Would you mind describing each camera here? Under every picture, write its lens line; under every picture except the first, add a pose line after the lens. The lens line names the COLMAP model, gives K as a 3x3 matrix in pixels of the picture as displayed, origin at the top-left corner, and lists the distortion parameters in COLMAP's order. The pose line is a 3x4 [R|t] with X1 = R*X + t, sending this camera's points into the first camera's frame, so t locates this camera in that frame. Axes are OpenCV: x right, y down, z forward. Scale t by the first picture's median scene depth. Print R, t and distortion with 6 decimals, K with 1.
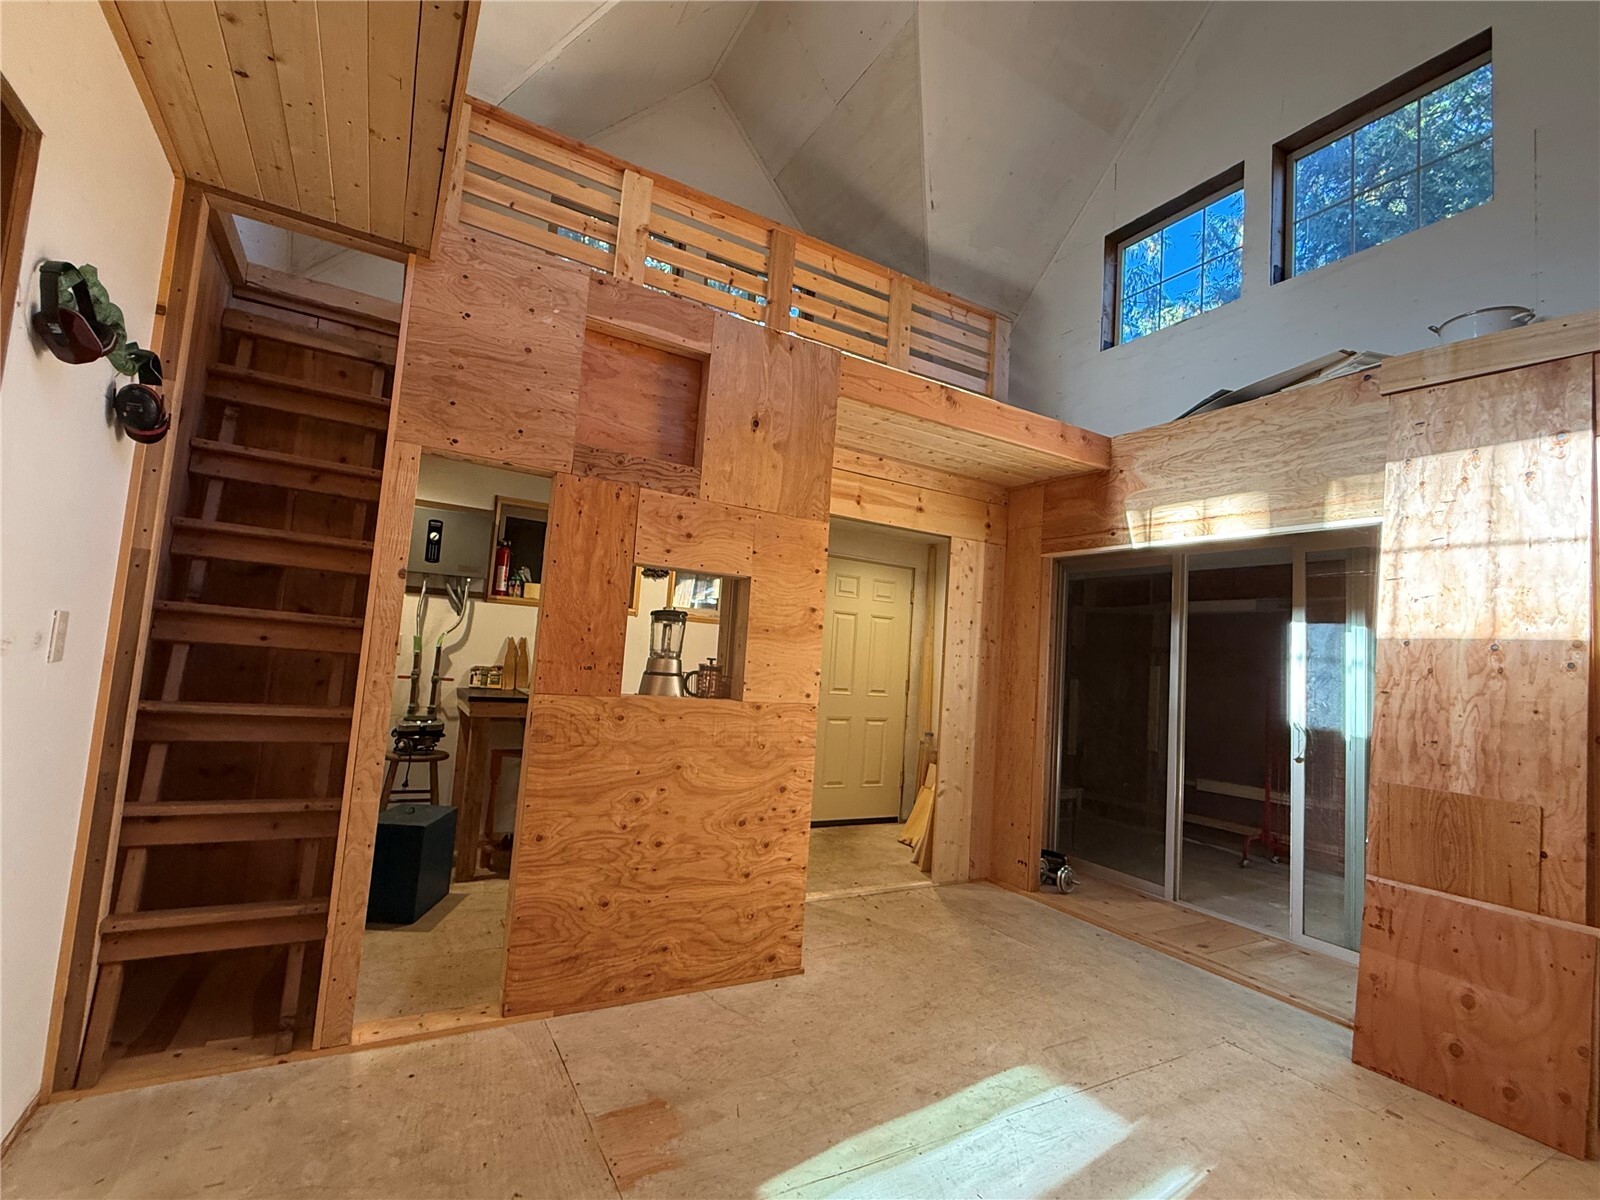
lens RADIAL K [[732.1, 0, 796.4], [0, 732.1, 602.2], [0, 0, 1]] dist [-0.002698, 0.000415]
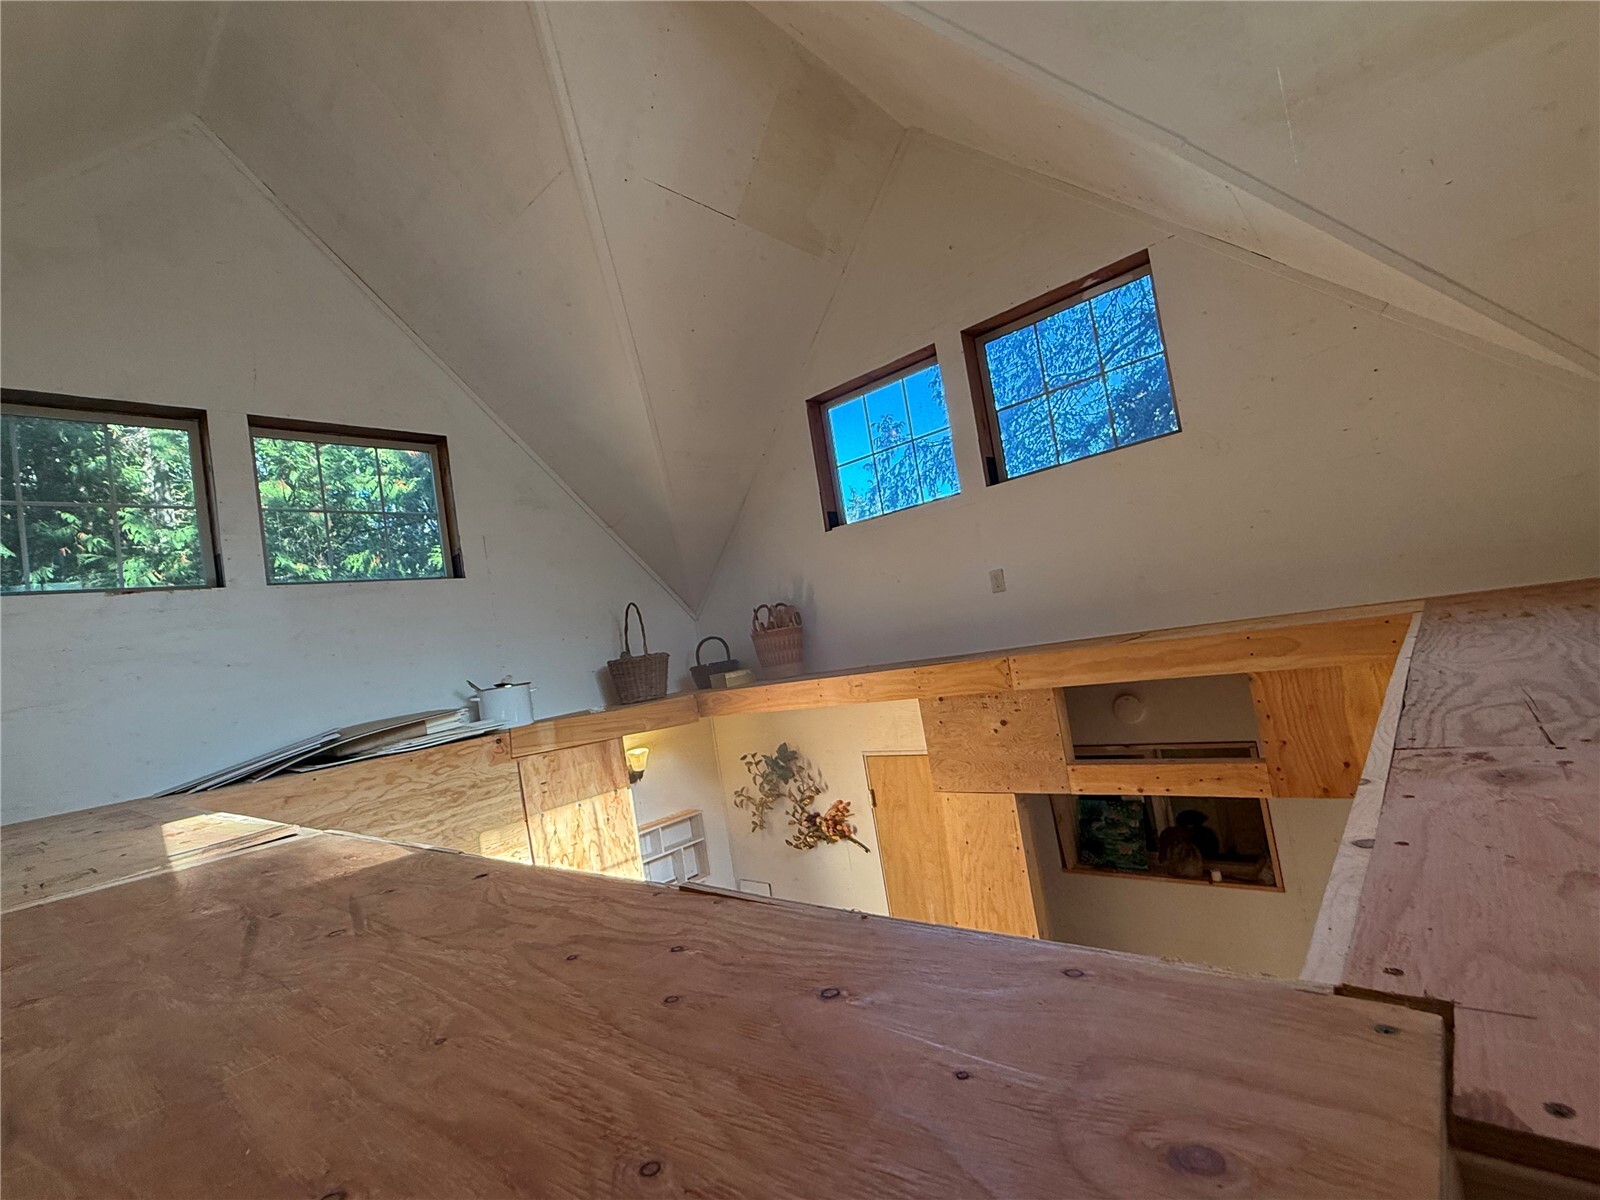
lens RADIAL K [[732.1, 0, 800.4], [0, 732.1, 601.6], [0, 0, 1]] dist [-0.002698, 0.000415]
pose [[-0.318794, 0.032743, 0.947258, -0.442922], [0.055983, 0.998309, -0.015667, -0.447858], [-0.946169, 0.048036, -0.320088, 0.840530]]
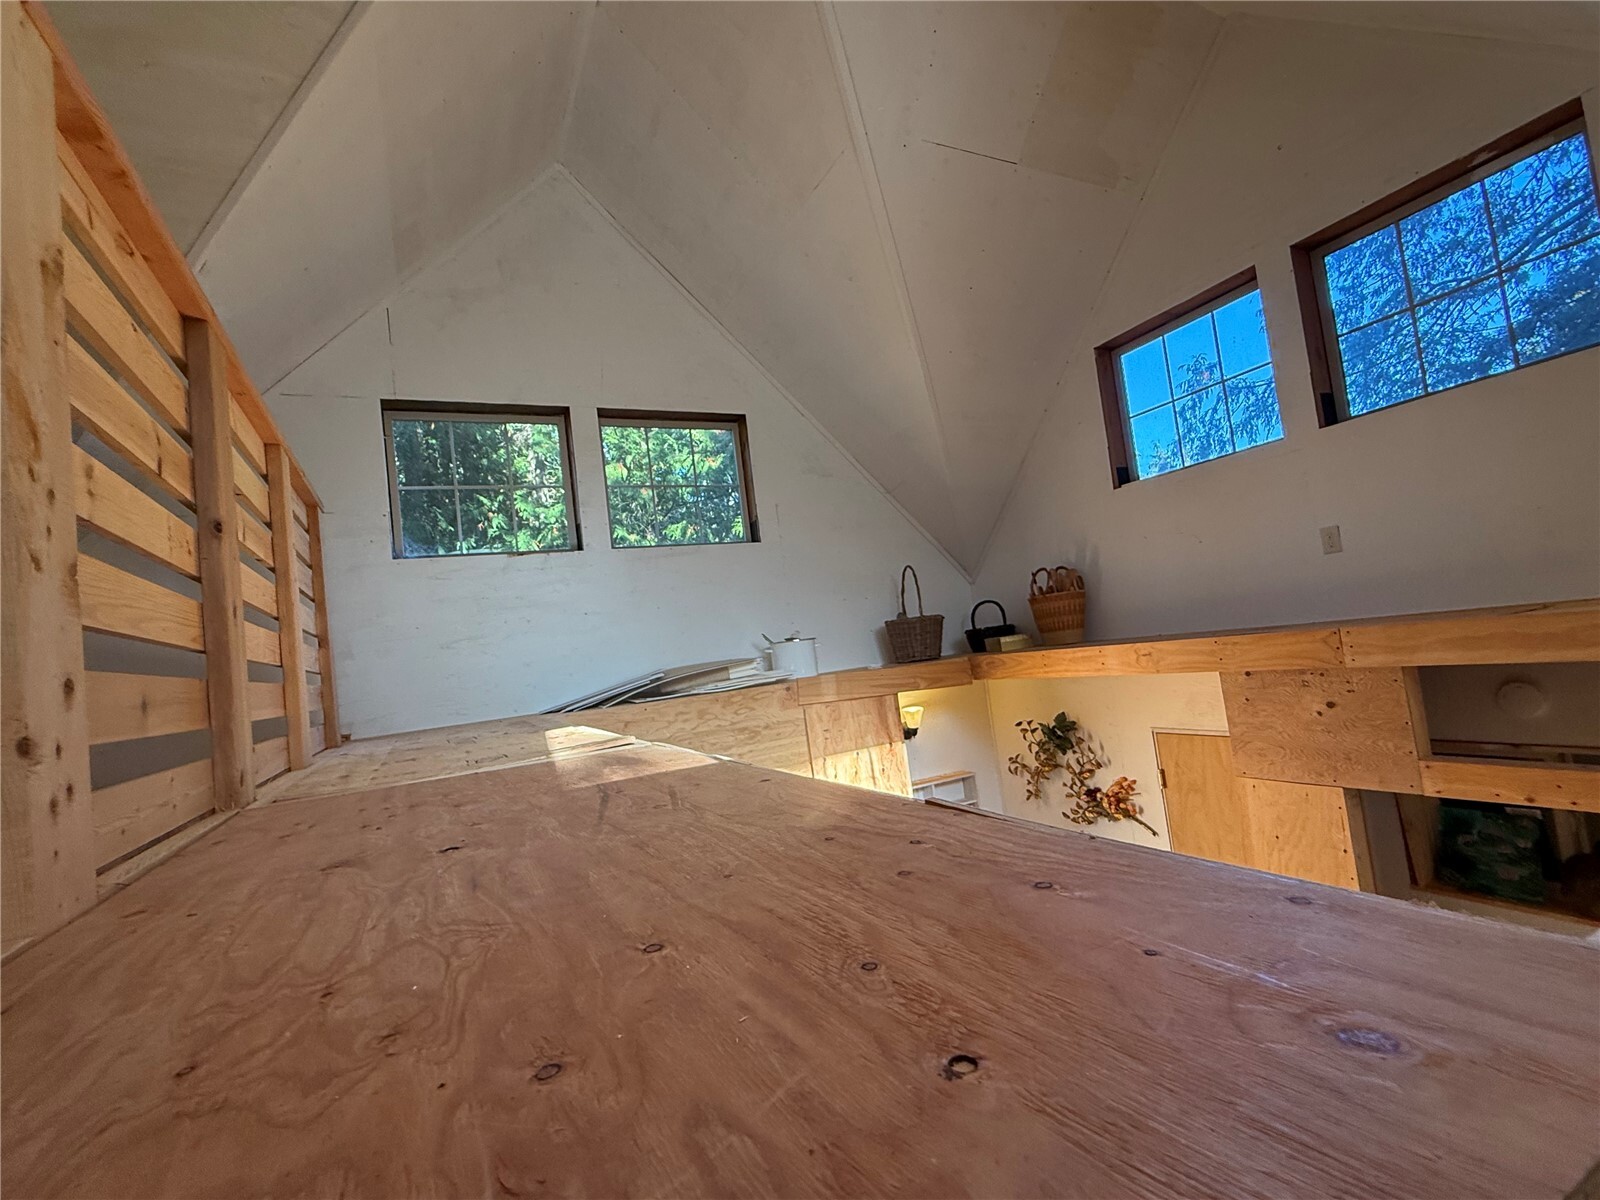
lens RADIAL K [[732.1, 0, 802.2], [0, 732.1, 600.6], [0, 0, 1]] dist [-0.002698, 0.000415]
pose [[0.050656, -0.012045, 0.998644, -0.463157], [0.042169, 0.999061, 0.009911, -0.439467], [-0.997826, 0.041610, 0.051116, 0.834968]]
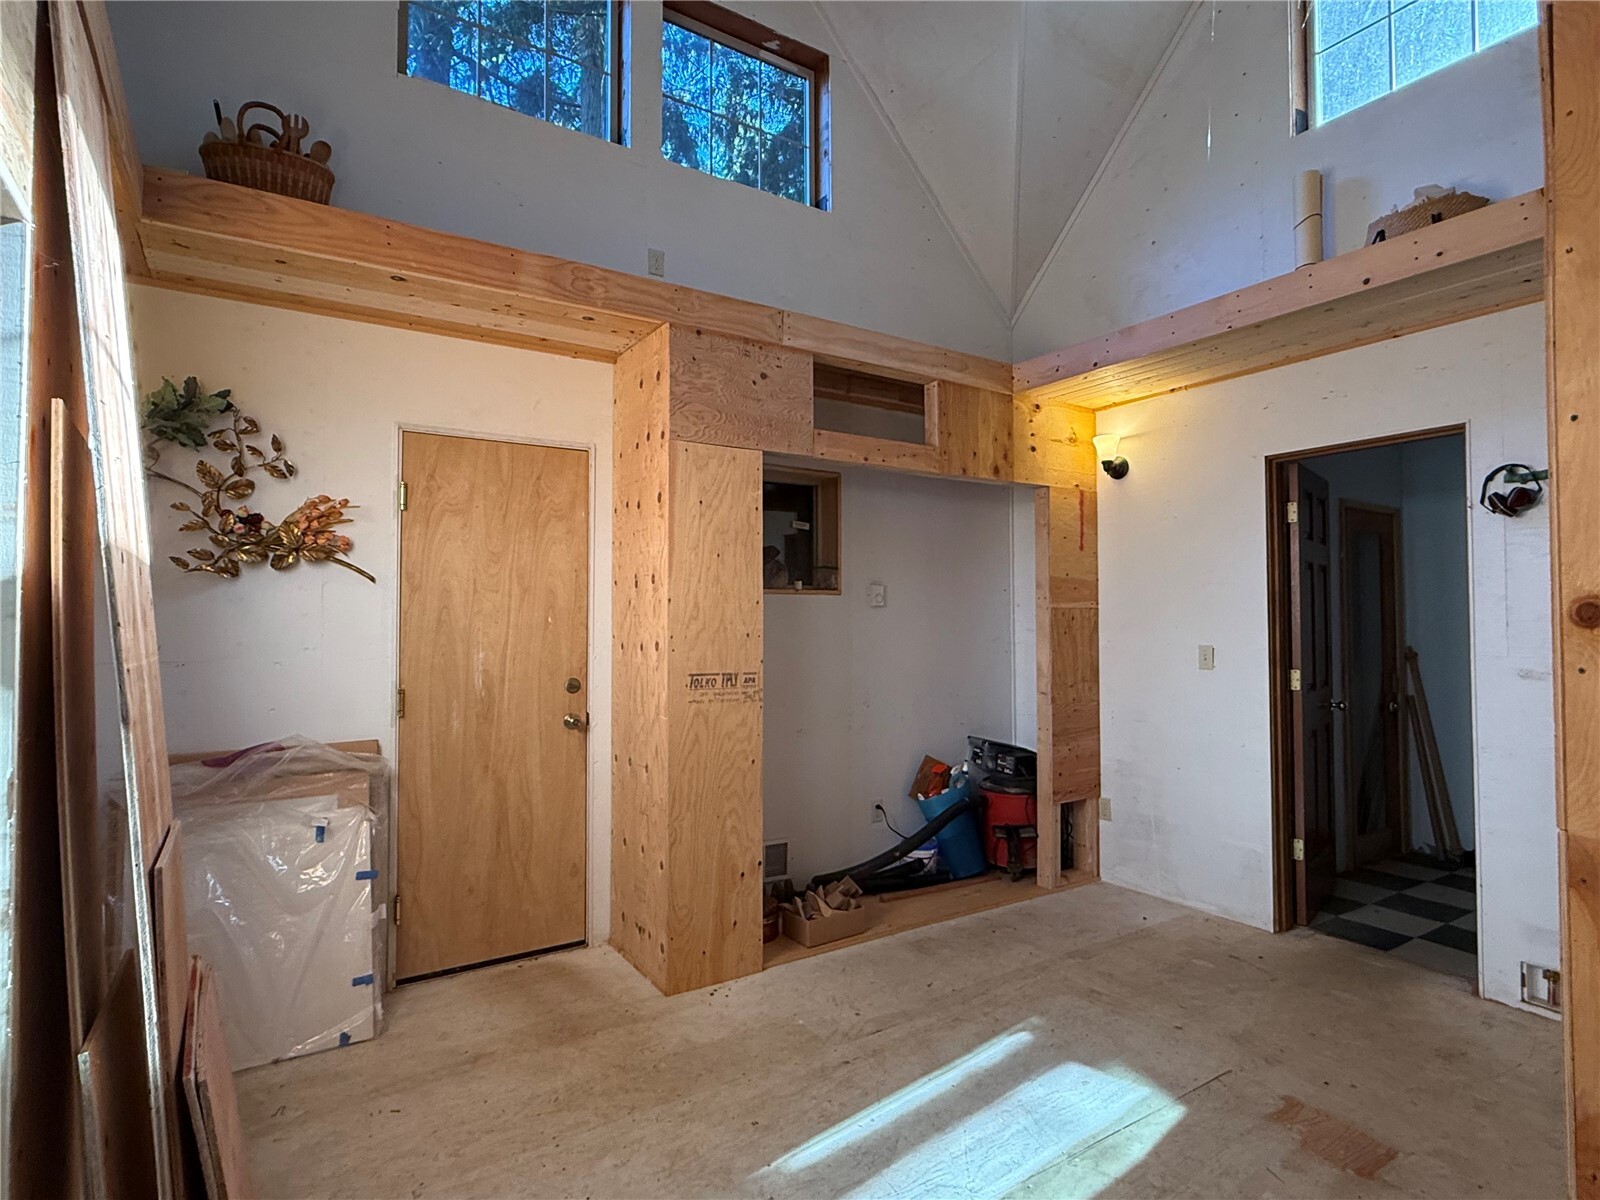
lens RADIAL K [[830.6, 0, 800.8], [0, 830.6, 601.9], [0, 0, 1]] dist [-0.000525, -0.000002]
pose [[-0.996414, -0.069217, -0.048657, 0.369616], [-0.063518, 0.991871, -0.110259, 0.094219], [0.055893, -0.106773, -0.992711, 1.273147]]
